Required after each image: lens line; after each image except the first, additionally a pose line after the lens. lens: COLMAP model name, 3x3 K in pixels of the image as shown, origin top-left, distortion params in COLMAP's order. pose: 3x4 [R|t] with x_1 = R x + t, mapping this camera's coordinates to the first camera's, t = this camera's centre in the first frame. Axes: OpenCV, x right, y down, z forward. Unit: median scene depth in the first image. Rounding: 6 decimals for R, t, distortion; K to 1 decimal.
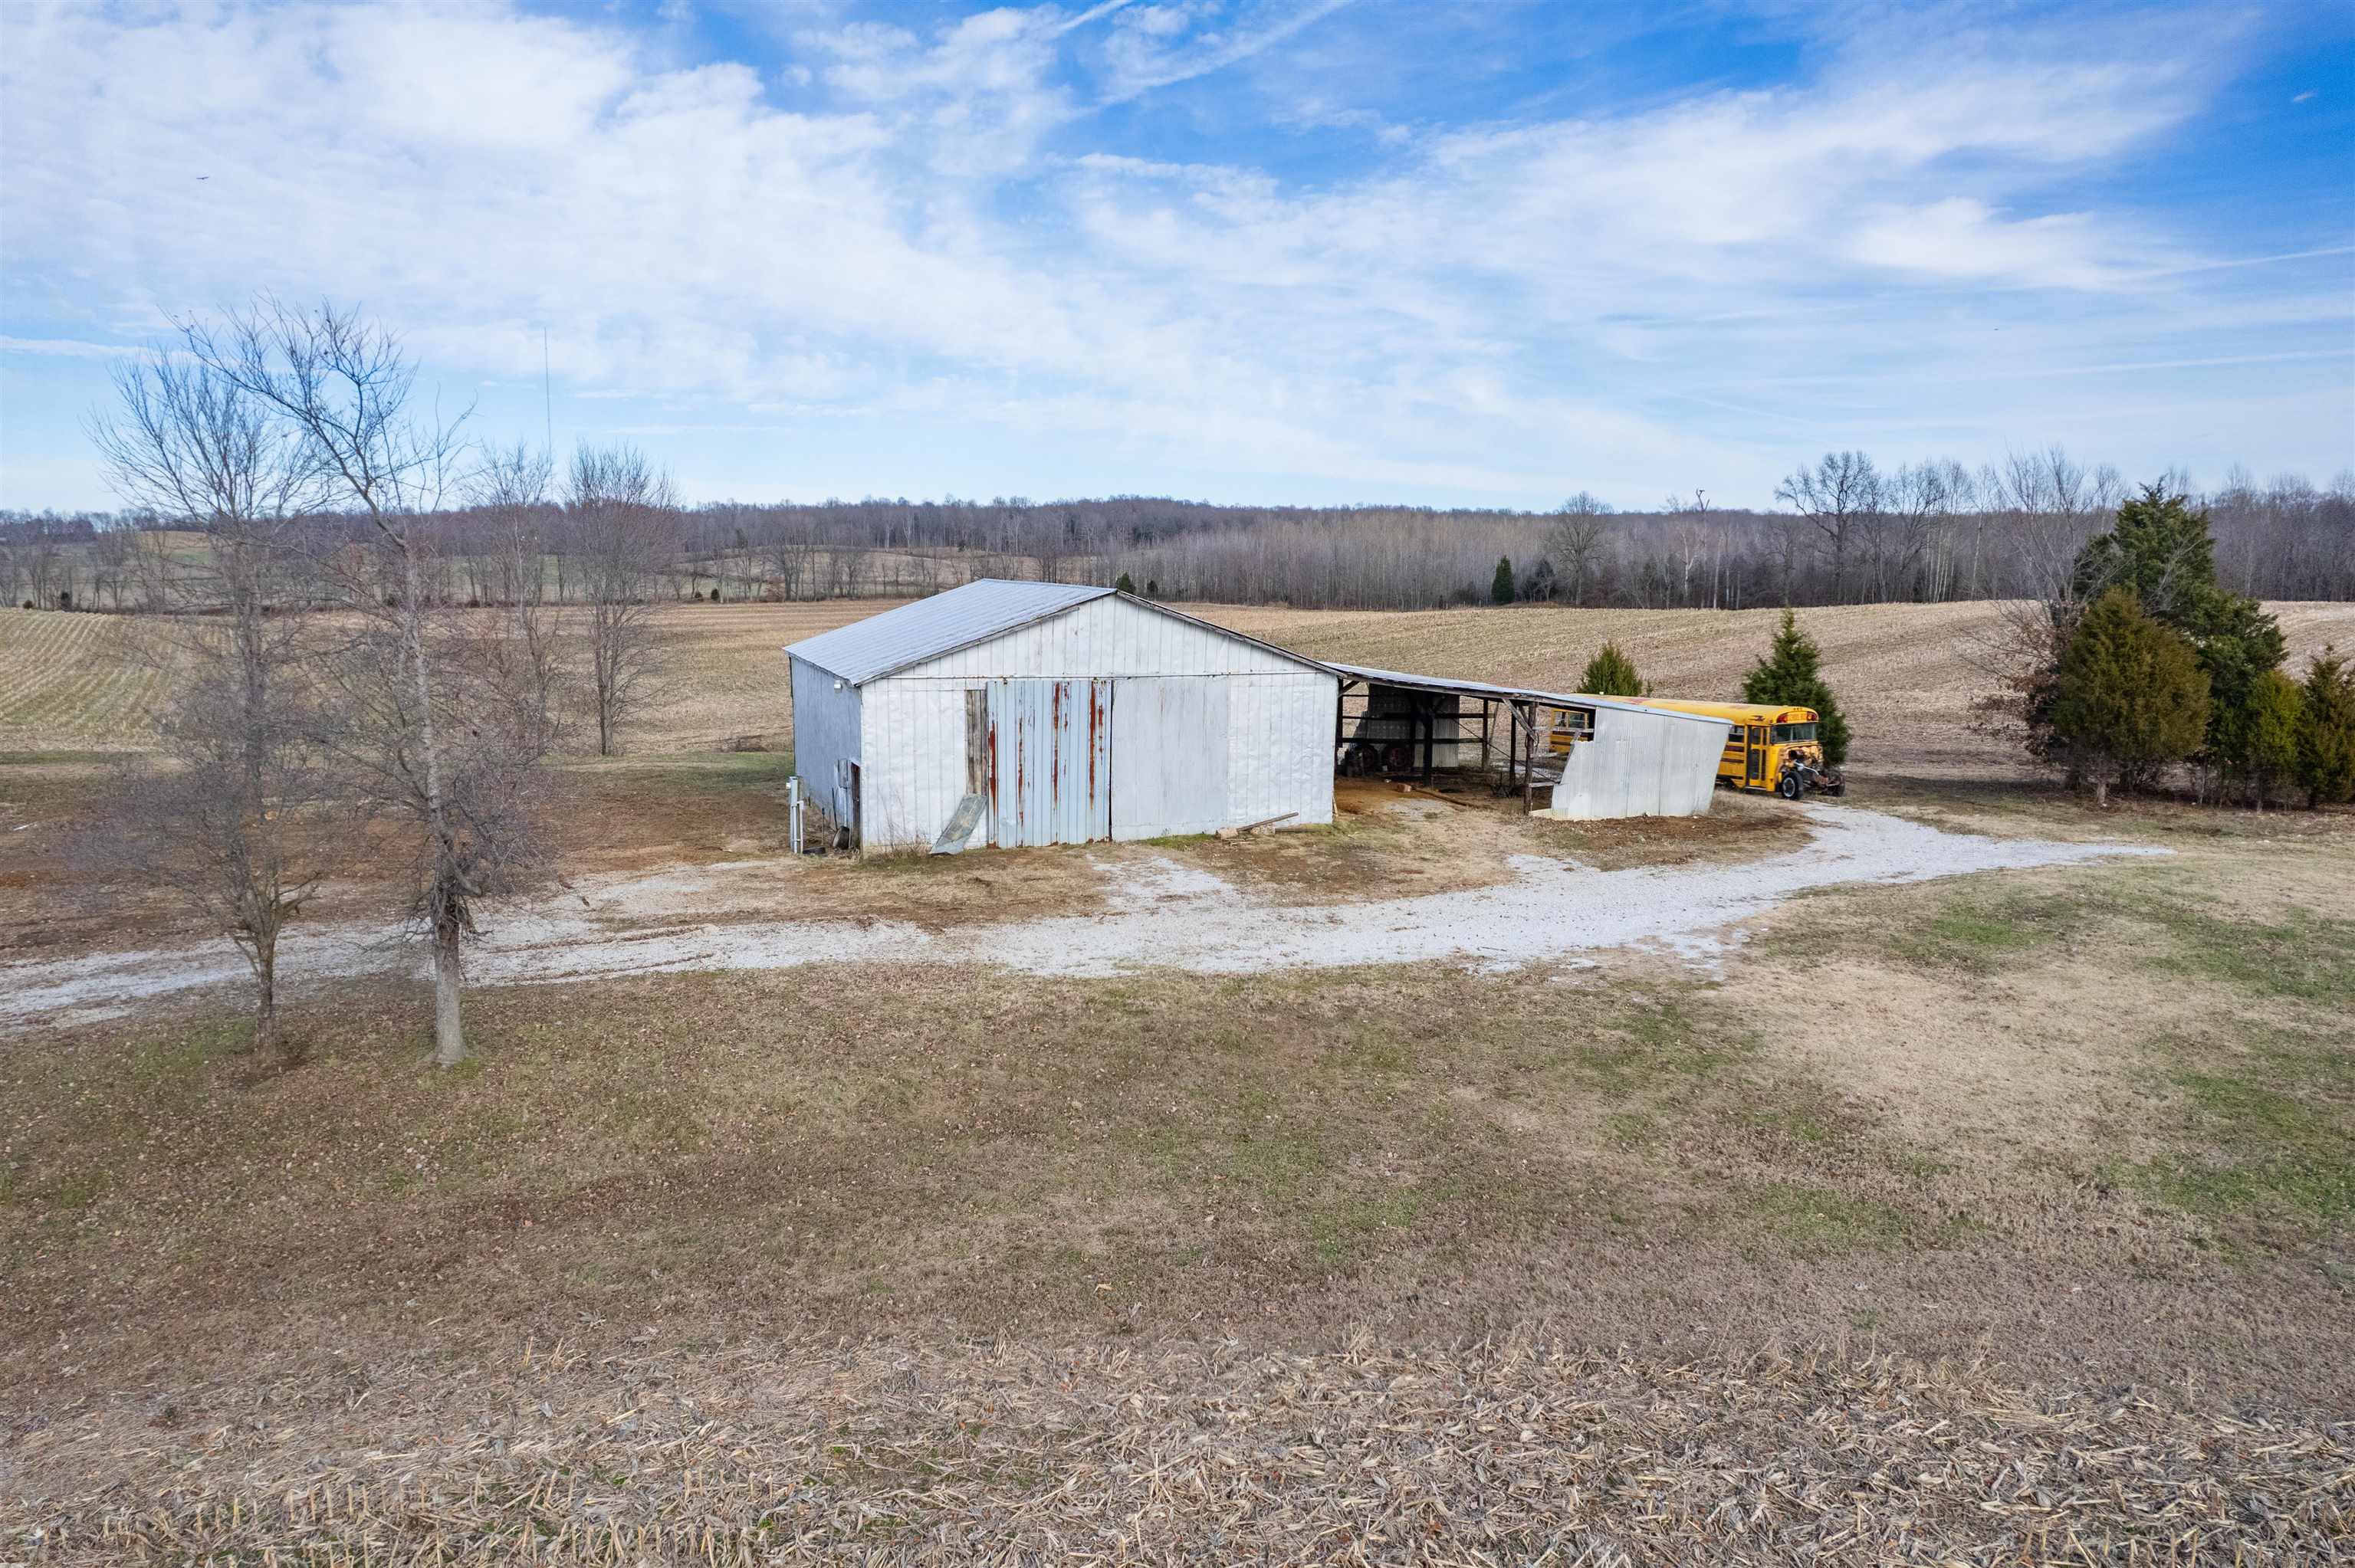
lens RADIAL K [[1576.1, 0, 1113.4], [0, 1576.1, 751.4], [0, 0, 1]] dist [-0.104263, 0.123668]
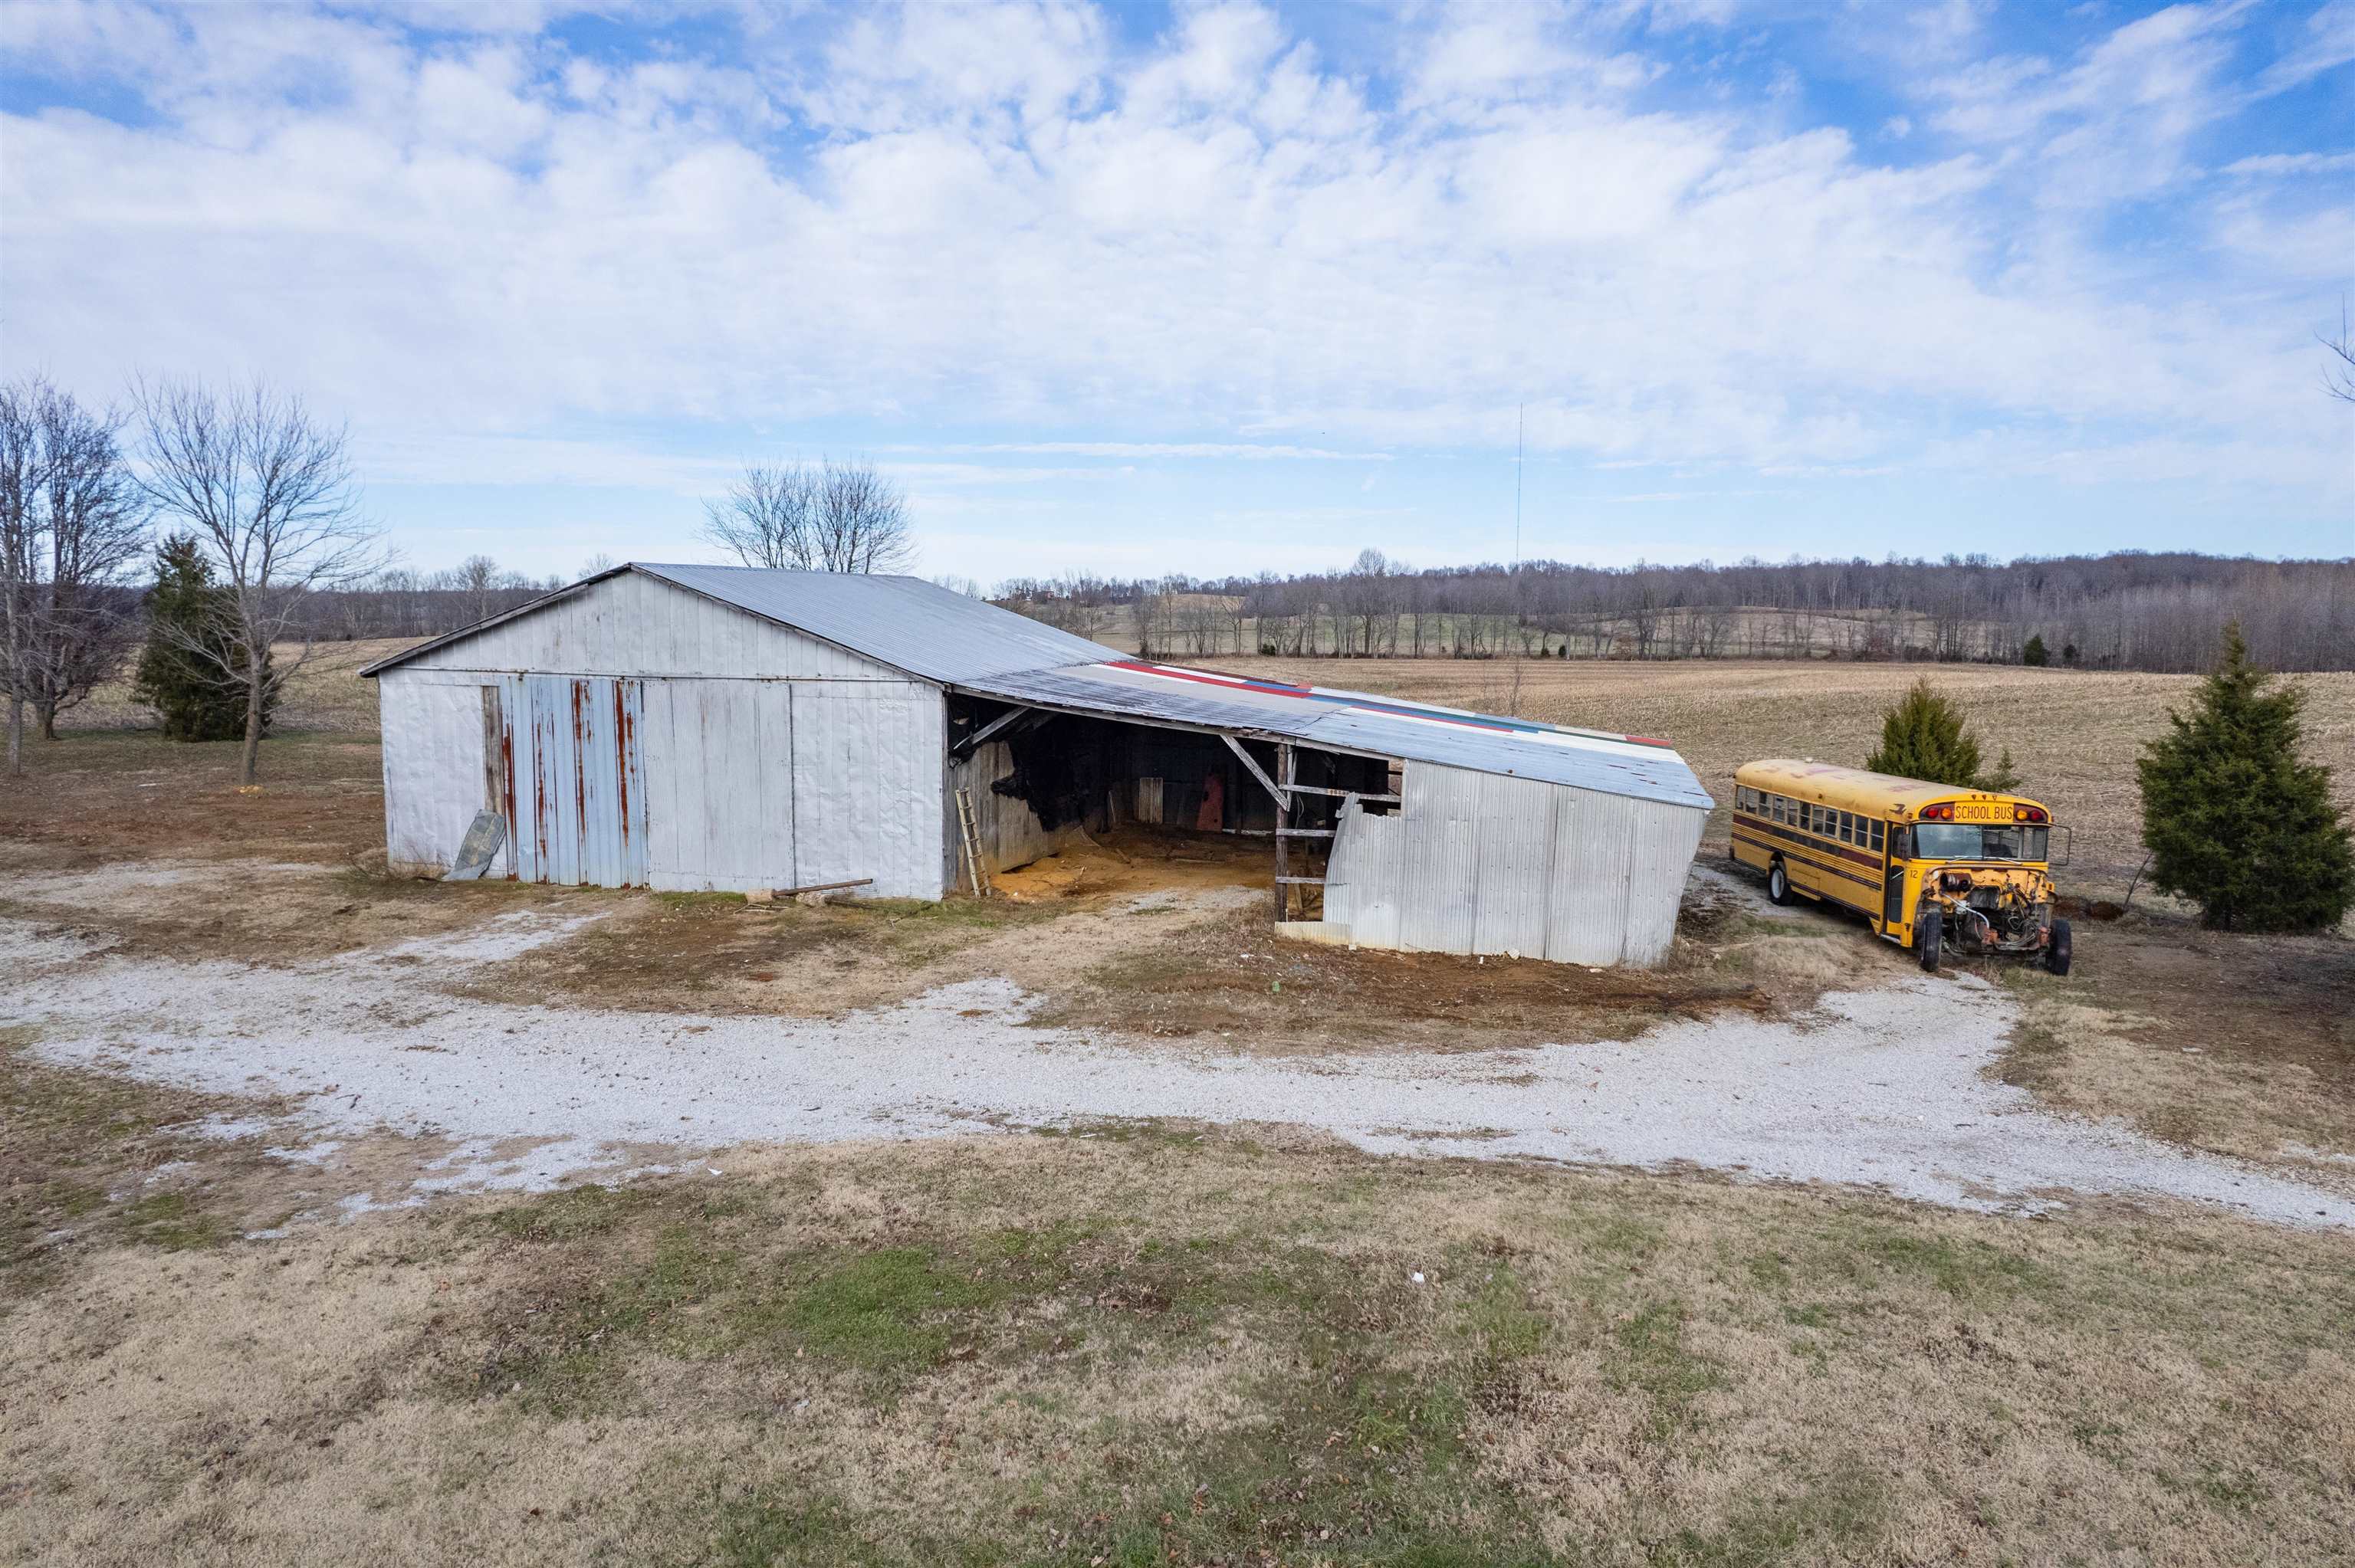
lens RADIAL K [[1526.1, 0, 1293.2], [0, 1526.1, 794.6], [0, 0, 1]] dist [-0.090143, 0.120475]
pose [[0.821845, 0.064454, -0.566054, 0.148700], [-0.074369, 0.997215, 0.005574, -0.003770], [0.564836, 0.037516, 0.824350, 0.123918]]
